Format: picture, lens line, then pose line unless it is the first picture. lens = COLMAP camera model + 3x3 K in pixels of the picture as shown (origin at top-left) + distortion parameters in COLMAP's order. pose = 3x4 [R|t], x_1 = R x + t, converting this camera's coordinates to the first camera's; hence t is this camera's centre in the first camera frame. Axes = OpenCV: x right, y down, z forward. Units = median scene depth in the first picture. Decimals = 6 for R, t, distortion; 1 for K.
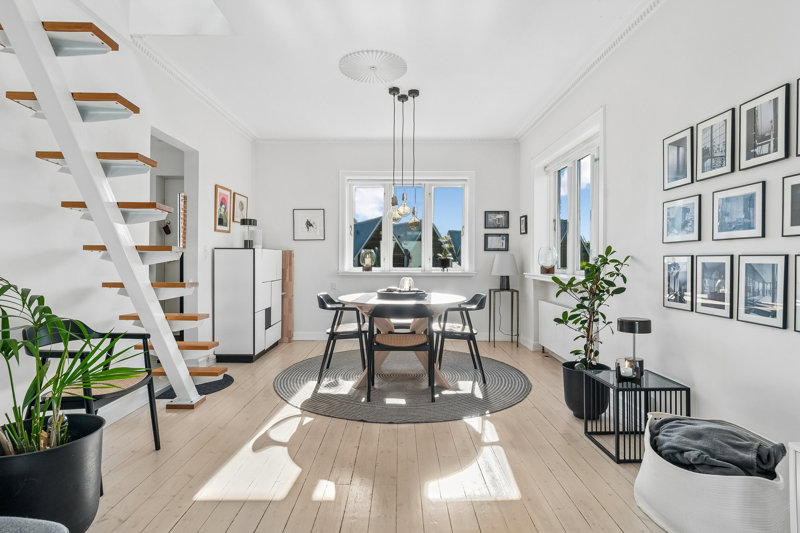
lens RADIAL K [[422.7, 0, 400.0], [0, 422.7, 266.5], [0, 0, 1]] dist [-0.016043, -0.001013]
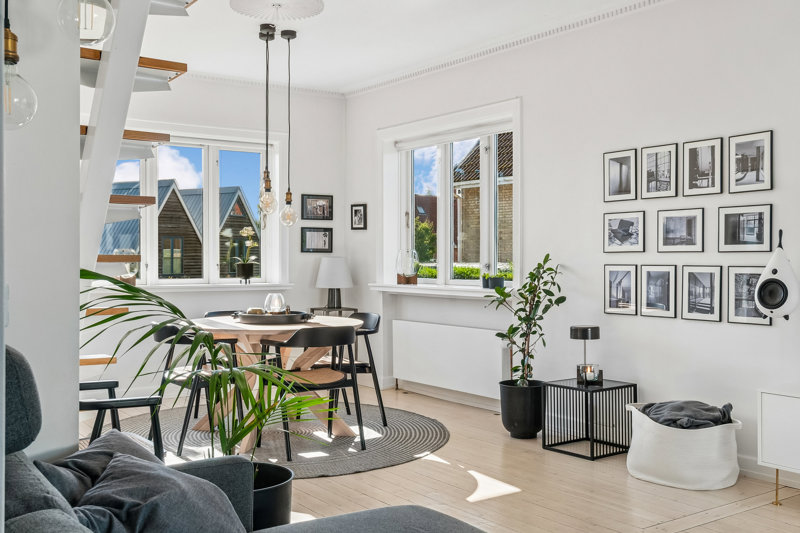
lens RADIAL K [[806.7, 0, 401.0], [0, 806.7, 279.2], [0, 0, 1]] dist [-0.002546, 0.001500]
pose [[0.816810, -0.018460, 0.576611, -1.077440], [0.012316, 0.999818, 0.014563, -0.027702], [-0.576775, -0.004794, 0.816889, -0.398488]]
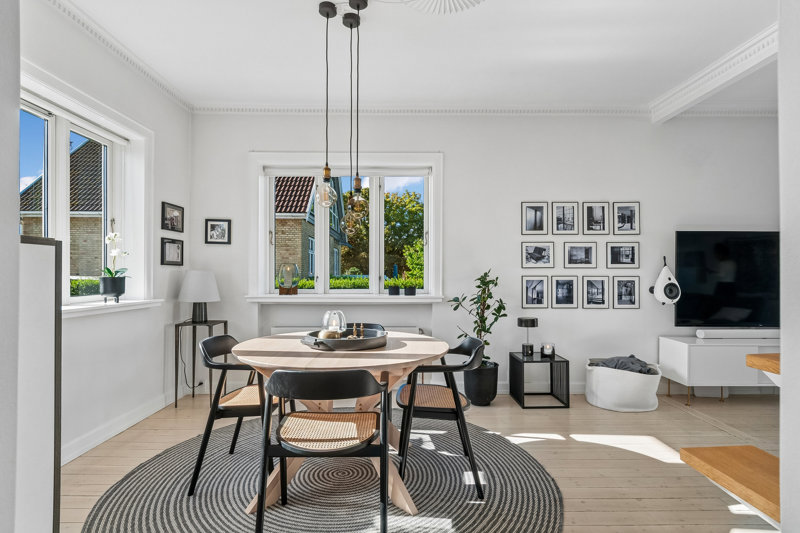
lens RADIAL K [[425.9, 0, 397.7], [0, 425.9, 274.3], [0, 0, 1]] dist [0.015061, -0.000514]
pose [[0.001430, -0.002056, 0.999997, -1.110831], [0.016411, 0.999863, 0.002032, -0.048579], [-0.999864, 0.016408, 0.001463, 1.668693]]
